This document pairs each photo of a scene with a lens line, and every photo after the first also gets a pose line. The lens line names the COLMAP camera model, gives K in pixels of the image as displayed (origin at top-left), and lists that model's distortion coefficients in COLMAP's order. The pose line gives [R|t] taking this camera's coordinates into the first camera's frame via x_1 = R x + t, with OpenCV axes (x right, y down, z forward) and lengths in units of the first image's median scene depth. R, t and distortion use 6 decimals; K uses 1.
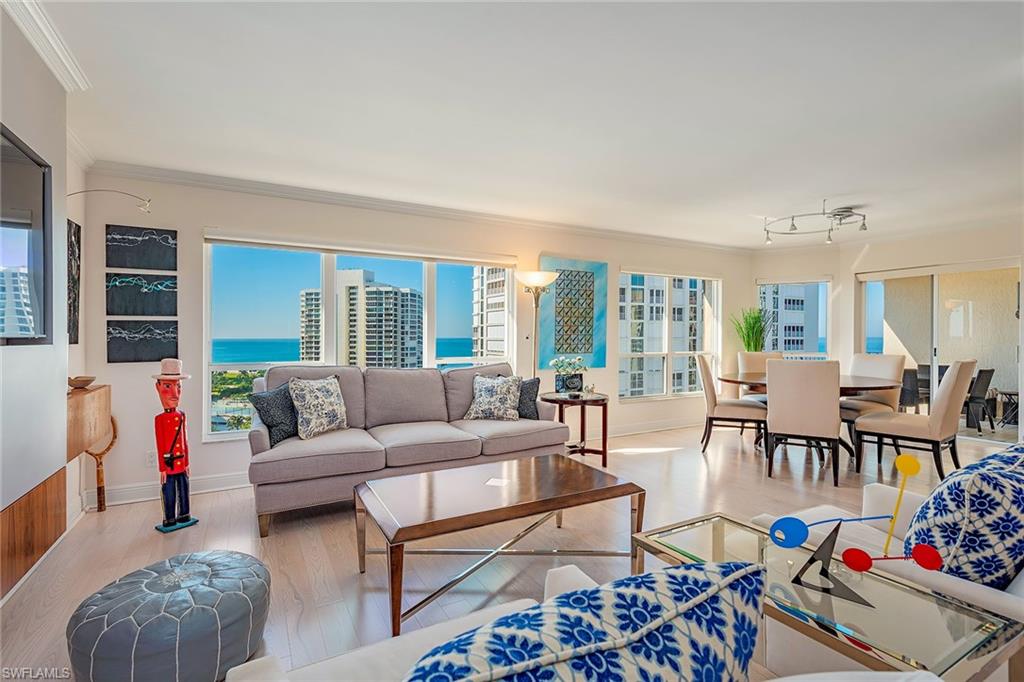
lens RADIAL K [[486.2, 0, 516.0], [0, 486.2, 334.3], [0, 0, 1]] dist [0.022309, 0.000044]
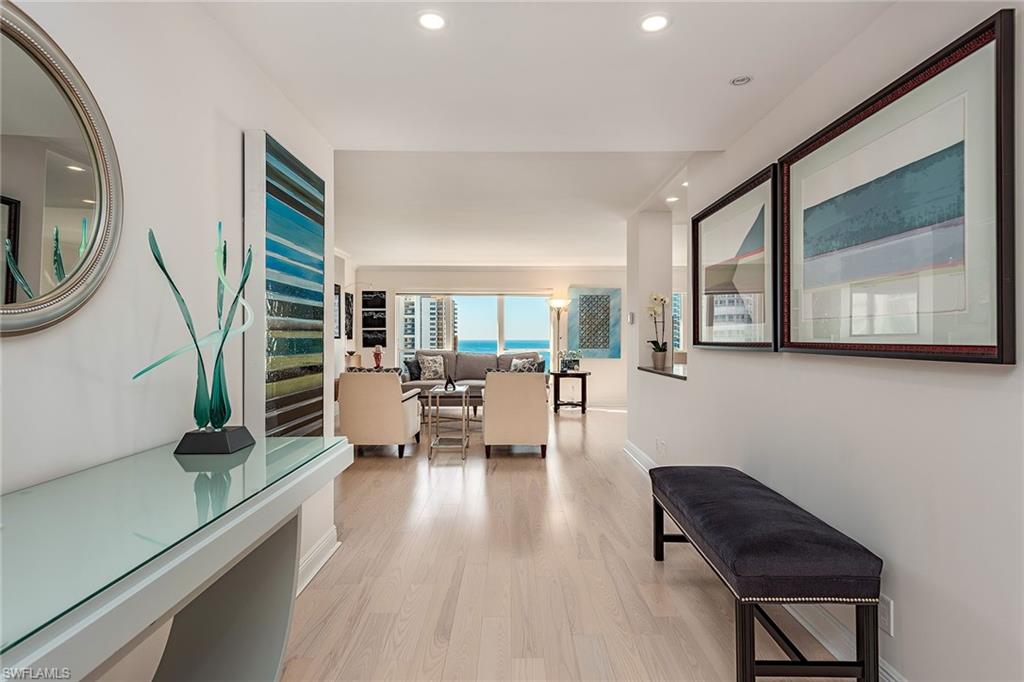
lens RADIAL K [[557.3, 0, 508.8], [0, 557.3, 329.9], [0, 0, 1]] dist [0.028513, -0.000042]
pose [[0.870218, -0.004189, -0.492649, 0.734540], [-0.001450, 0.999938, -0.011064, 0.000799], [0.492664, 0.010342, 0.870158, -0.662930]]
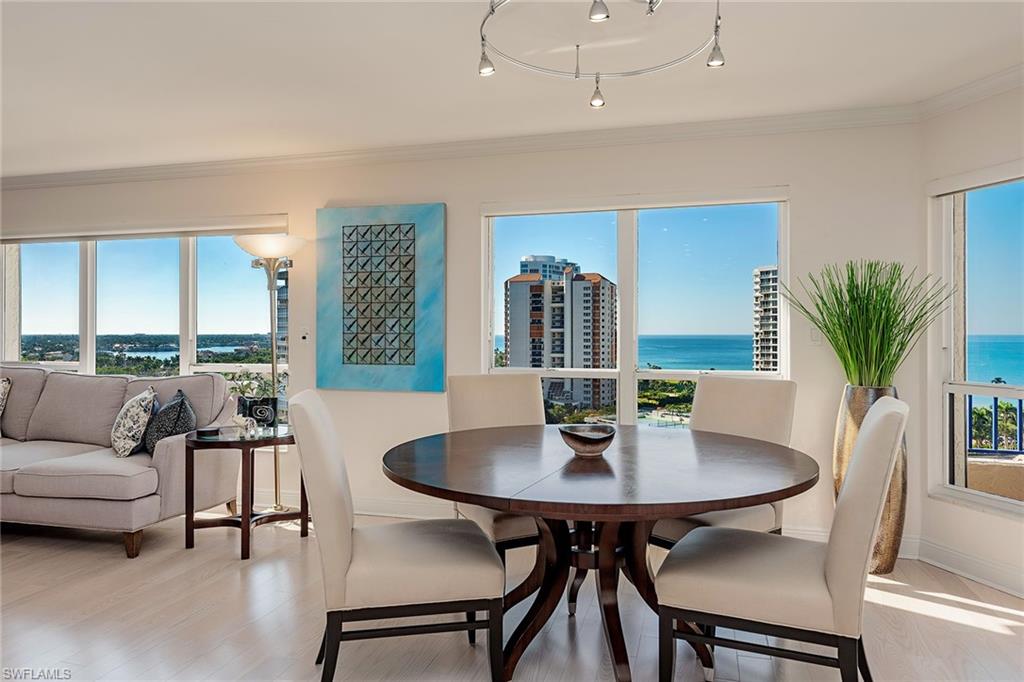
lens RADIAL K [[687.4, 0, 512.3], [0, 687.4, 328.0], [0, 0, 1]] dist [0.053013, 0.000183]
pose [[0.705821, -0.003615, -0.708381, 0.798105], [0.002744, 0.999993, -0.002368, -0.002455], [0.708385, -0.000273, 0.705826, 0.506697]]
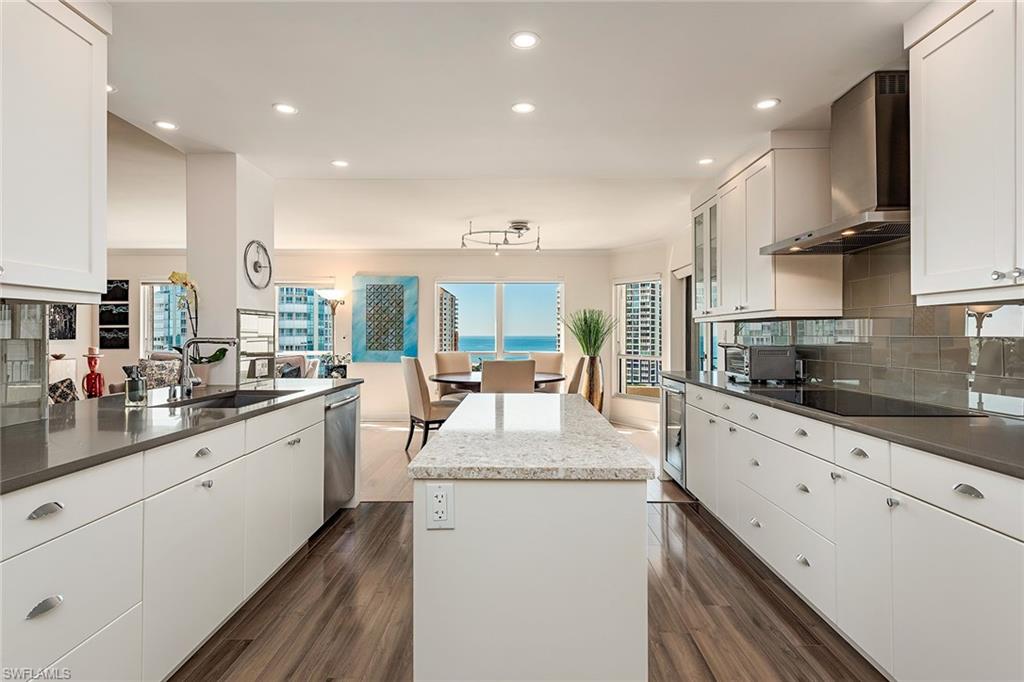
lens RADIAL K [[557.3, 0, 508.8], [0, 557.3, 329.9], [0, 0, 1]] dist [0.028513, -0.000042]
pose [[0.858670, -0.000381, -0.512528, 1.097885], [-0.001200, 0.999995, -0.002754, -0.009411], [0.512527, 0.002980, 0.858666, -0.074334]]
